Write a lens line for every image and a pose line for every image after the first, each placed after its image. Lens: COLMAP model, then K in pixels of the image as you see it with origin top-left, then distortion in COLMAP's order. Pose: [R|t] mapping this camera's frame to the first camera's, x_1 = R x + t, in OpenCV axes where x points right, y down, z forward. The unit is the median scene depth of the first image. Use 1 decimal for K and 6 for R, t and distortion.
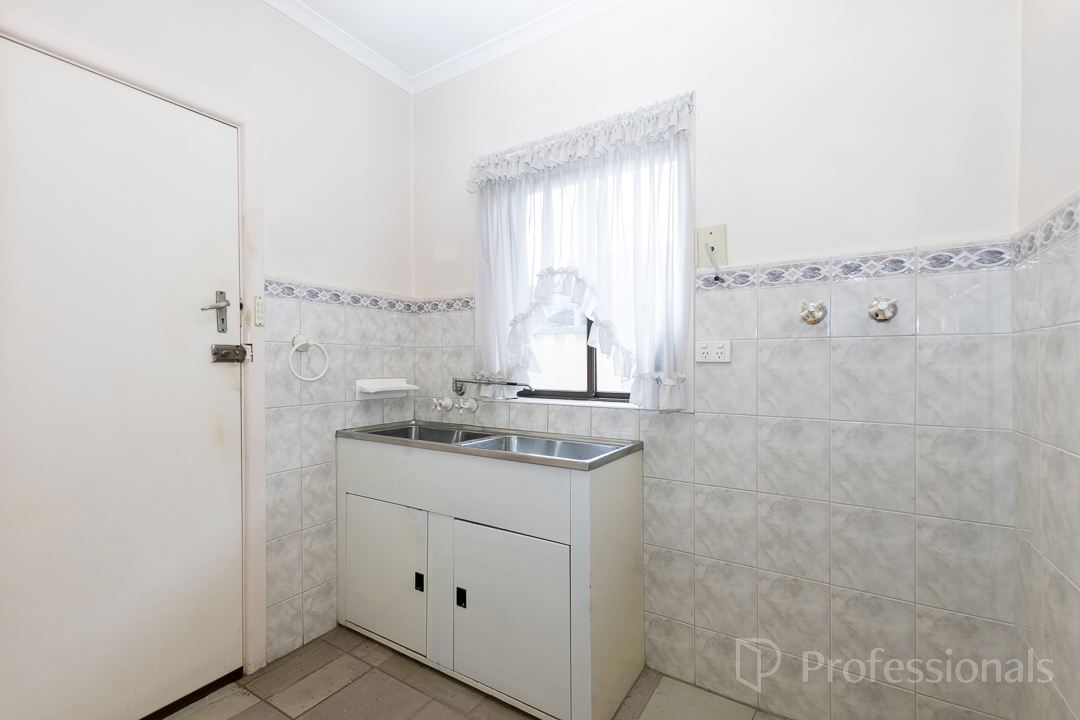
lens RADIAL K [[458.9, 0, 540.0], [0, 458.9, 360.0], [0, 0, 1]] dist [0.000516, 0.000003]
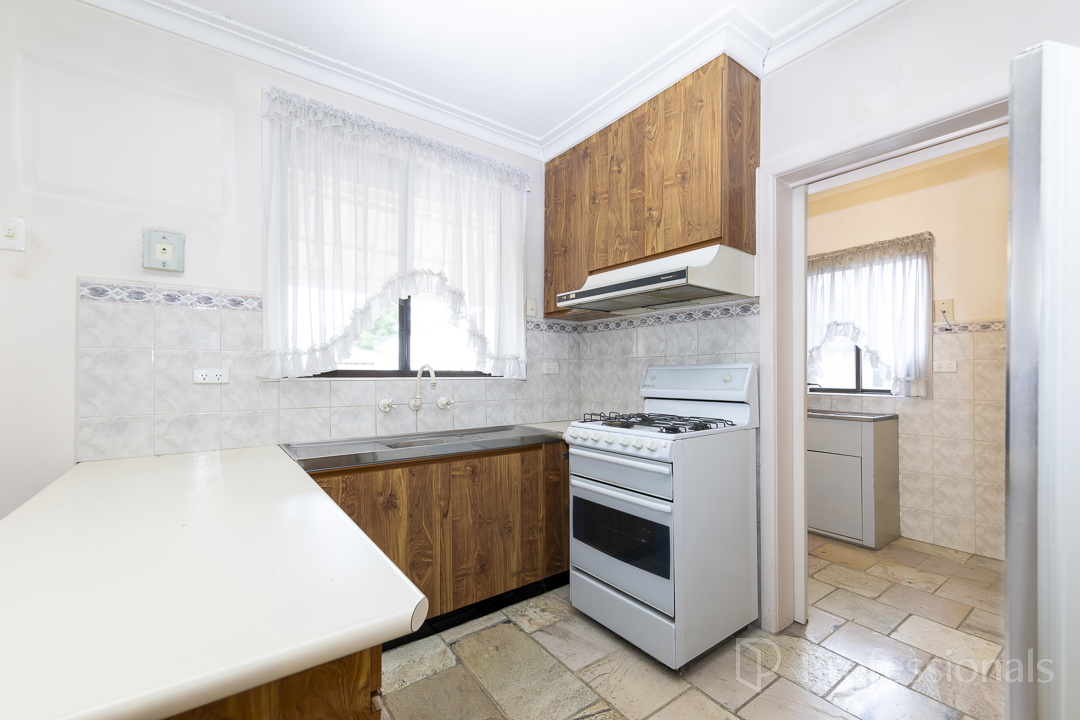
lens RADIAL K [[452.4, 0, 539.5], [0, 452.4, 369.0], [0, 0, 1]] dist [0.000800, -0.000166]
pose [[0.925862, -0.004333, -0.377837, -0.444589], [0.004253, 0.999990, -0.001047, -0.011949], [0.377838, -0.000637, 0.925871, -1.298290]]
